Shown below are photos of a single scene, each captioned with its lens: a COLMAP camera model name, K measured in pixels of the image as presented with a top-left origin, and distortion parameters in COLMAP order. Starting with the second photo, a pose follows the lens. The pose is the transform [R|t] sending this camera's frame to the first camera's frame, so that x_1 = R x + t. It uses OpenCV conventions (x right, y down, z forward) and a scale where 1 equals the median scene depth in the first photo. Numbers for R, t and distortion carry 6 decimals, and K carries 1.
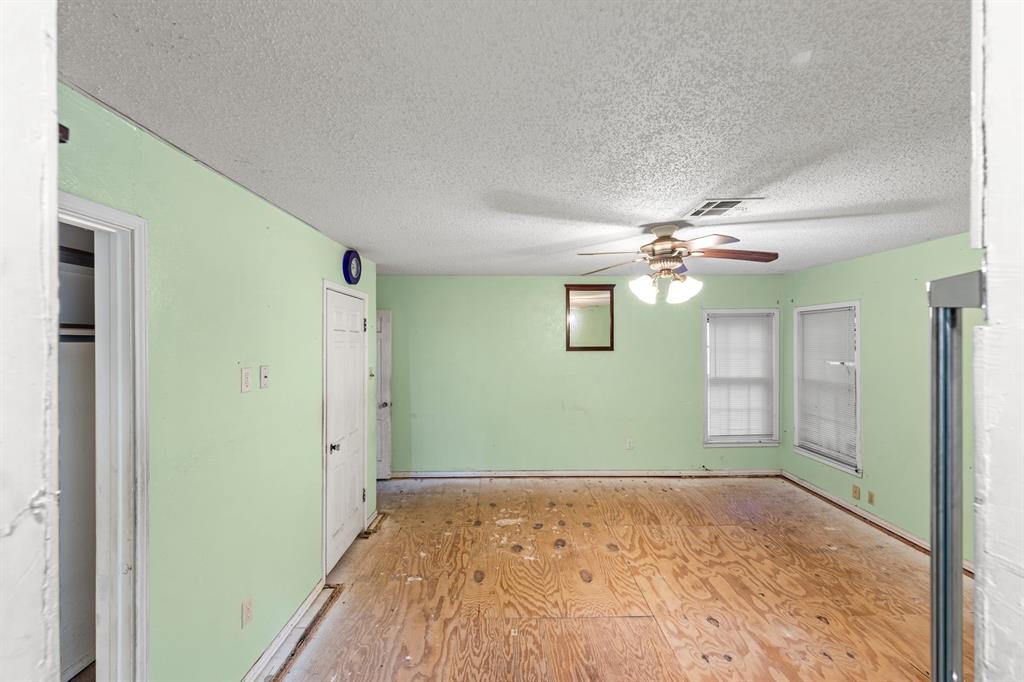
lens RADIAL K [[416.3, 0, 510.2], [0, 416.3, 338.7], [0, 0, 1]] dist [0.000169, 0.000058]
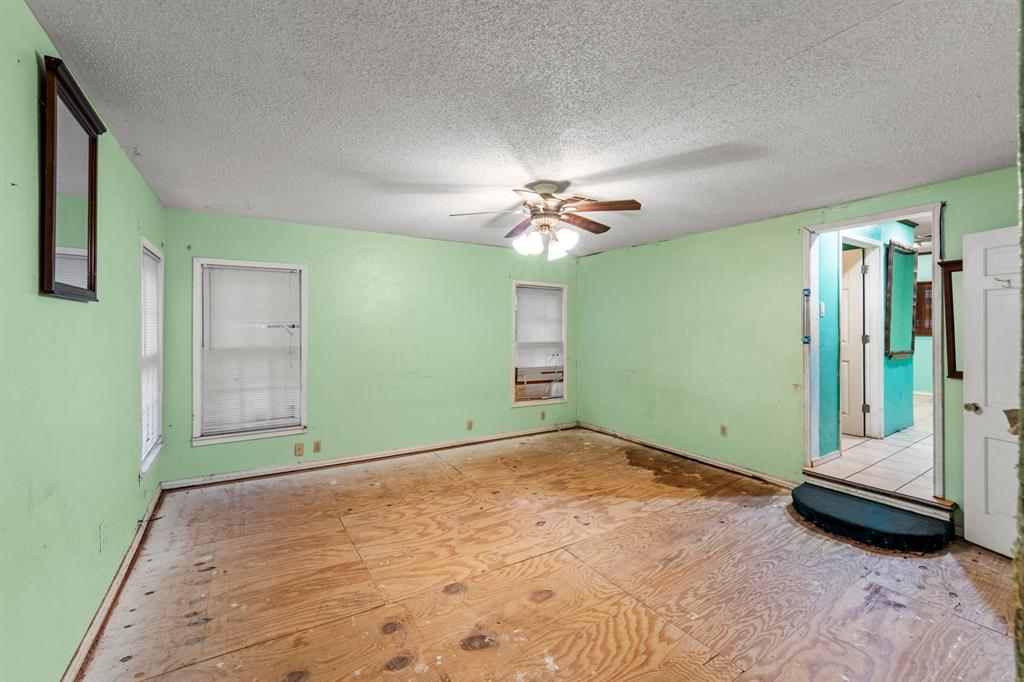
lens RADIAL K [[416.3, 0, 510.2], [0, 416.3, 338.7], [0, 0, 1]] dist [0.000169, 0.000058]
pose [[-0.520030, -0.024829, 0.853787, -0.397629], [-0.002600, 0.999619, 0.027486, 0.078369], [-0.854144, 0.012073, -0.519896, 1.352745]]
